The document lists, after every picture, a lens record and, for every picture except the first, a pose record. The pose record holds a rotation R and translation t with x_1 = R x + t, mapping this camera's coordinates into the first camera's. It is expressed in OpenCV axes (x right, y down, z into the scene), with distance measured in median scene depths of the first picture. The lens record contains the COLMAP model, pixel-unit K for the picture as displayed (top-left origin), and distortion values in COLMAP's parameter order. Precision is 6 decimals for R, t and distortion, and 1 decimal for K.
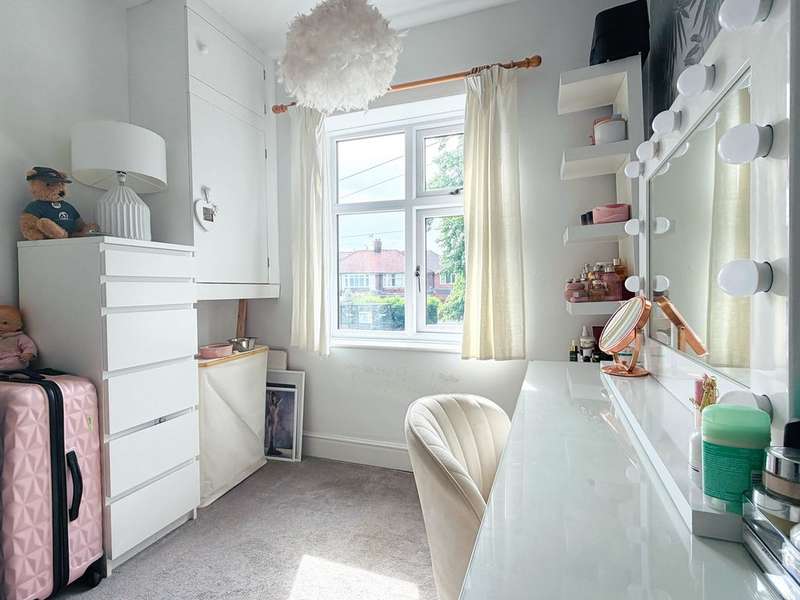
lens RADIAL K [[408.7, 0, 400.0], [0, 408.7, 300.0], [0, 0, 1]] dist [-0.001476, -0.000133]
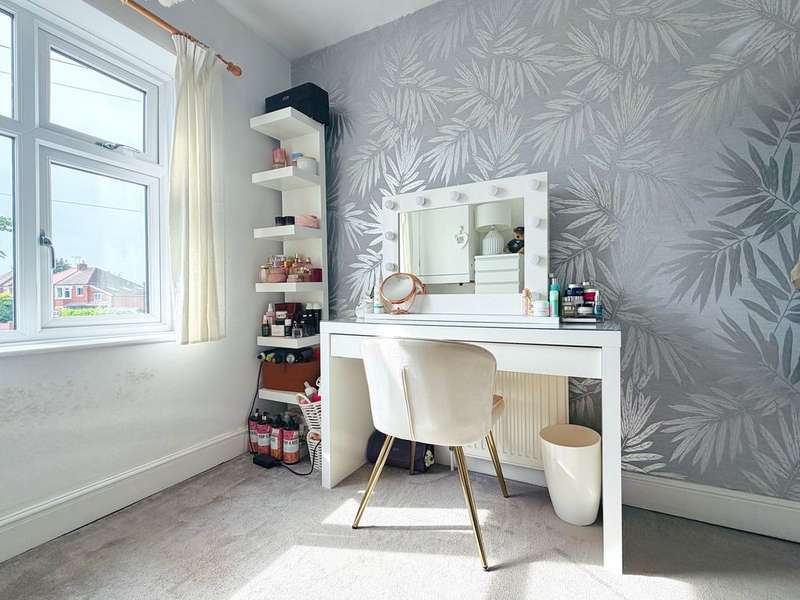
lens RADIAL K [[372.8, 0, 400.0], [0, 372.8, 300.0], [0, 0, 1]] dist [-0.001689, -0.000088]
pose [[0.129486, 0.008421, 0.991546, -0.627260], [0.036680, 0.999239, -0.013277, 0.079832], [-0.990903, 0.038089, 0.129078, 0.442896]]
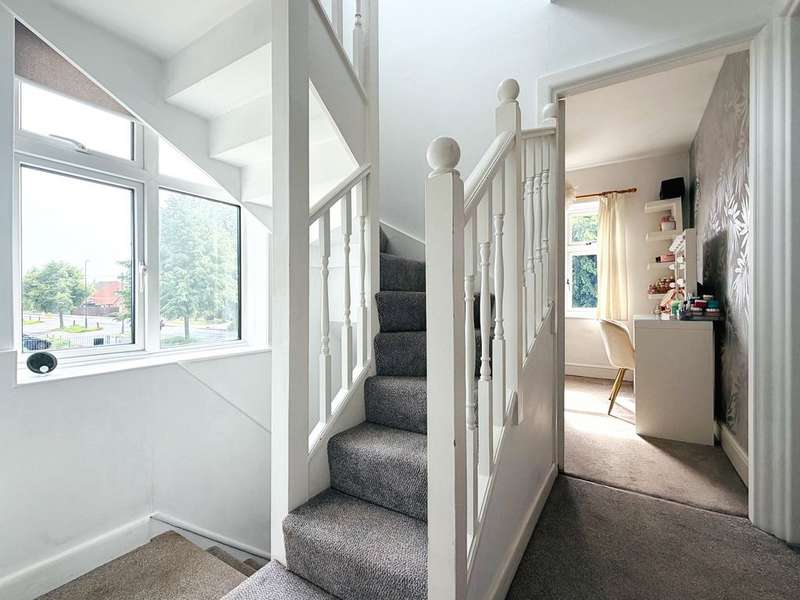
lens RADIAL K [[372.8, 0, 400.0], [0, 372.8, 300.0], [0, 0, 1]] dist [-0.001689, -0.000088]
pose [[0.977833, 0.010594, -0.209118, -0.499556], [-0.015007, 0.999697, -0.019531, 0.085928], [0.208848, 0.022236, 0.977695, -1.281976]]
